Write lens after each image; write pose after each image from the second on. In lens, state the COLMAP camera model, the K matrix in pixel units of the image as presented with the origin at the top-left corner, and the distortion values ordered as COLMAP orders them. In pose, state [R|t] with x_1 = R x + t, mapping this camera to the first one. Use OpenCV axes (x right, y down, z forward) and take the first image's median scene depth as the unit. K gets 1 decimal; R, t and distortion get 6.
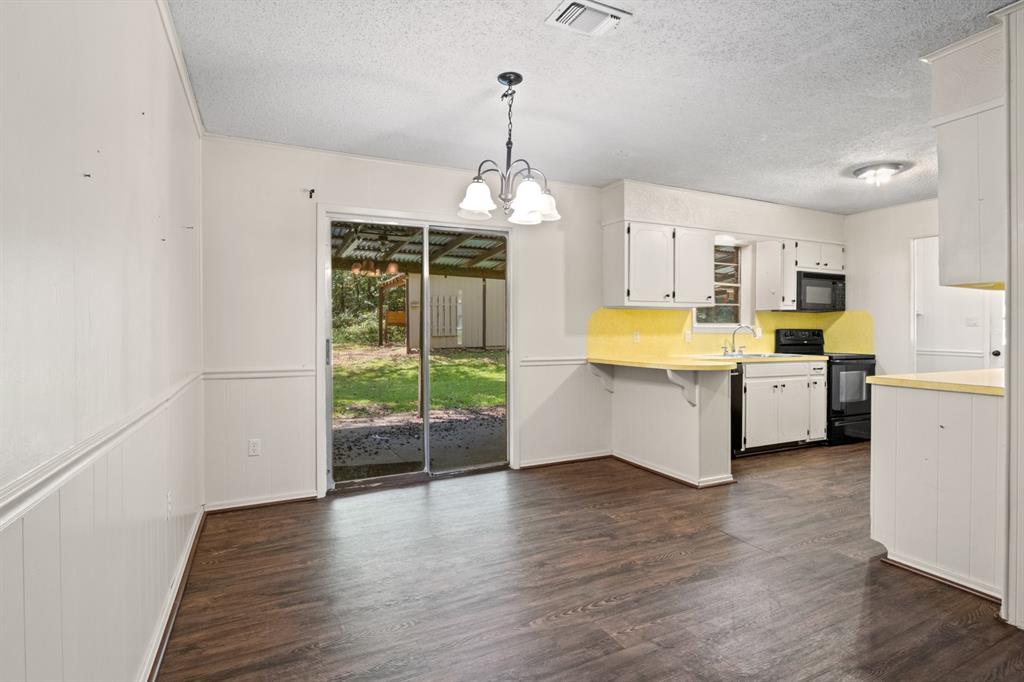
lens RADIAL K [[519.5, 0, 529.3], [0, 519.5, 360.6], [0, 0, 1]] dist [0.000258, -0.007425]
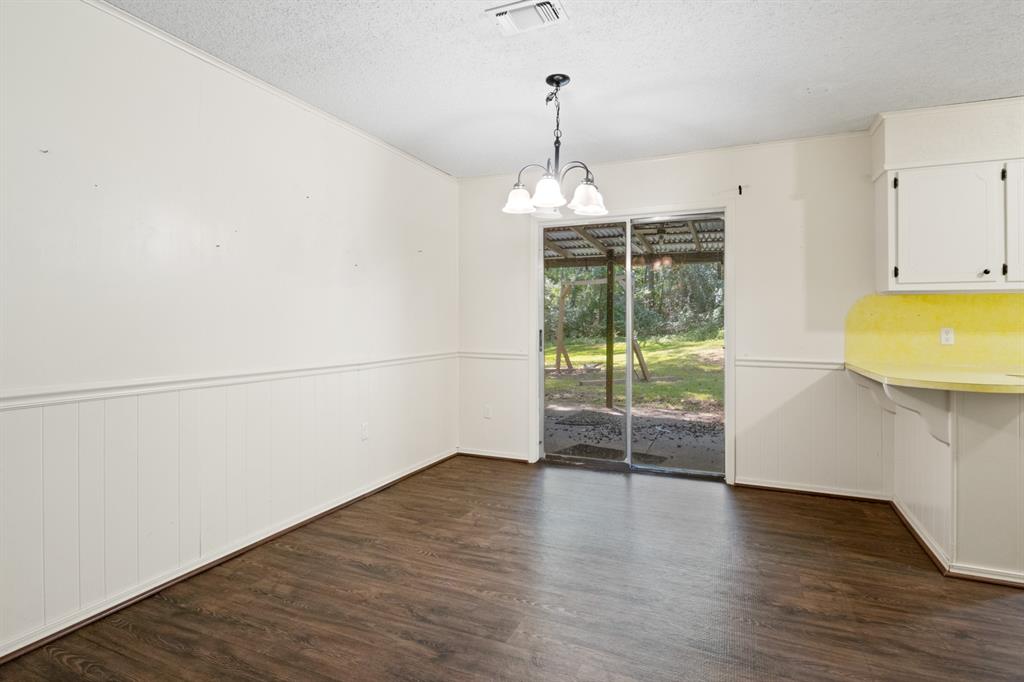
lens RADIAL K [[519.5, 0, 519.4], [0, 519.5, 324.0], [0, 0, 1]] dist [0.000258, -0.007425]
pose [[0.644781, 0.015270, -0.764215, 0.443209], [-0.053970, 0.998215, -0.025589, -0.016609], [0.762459, 0.057744, 0.644454, 0.187530]]
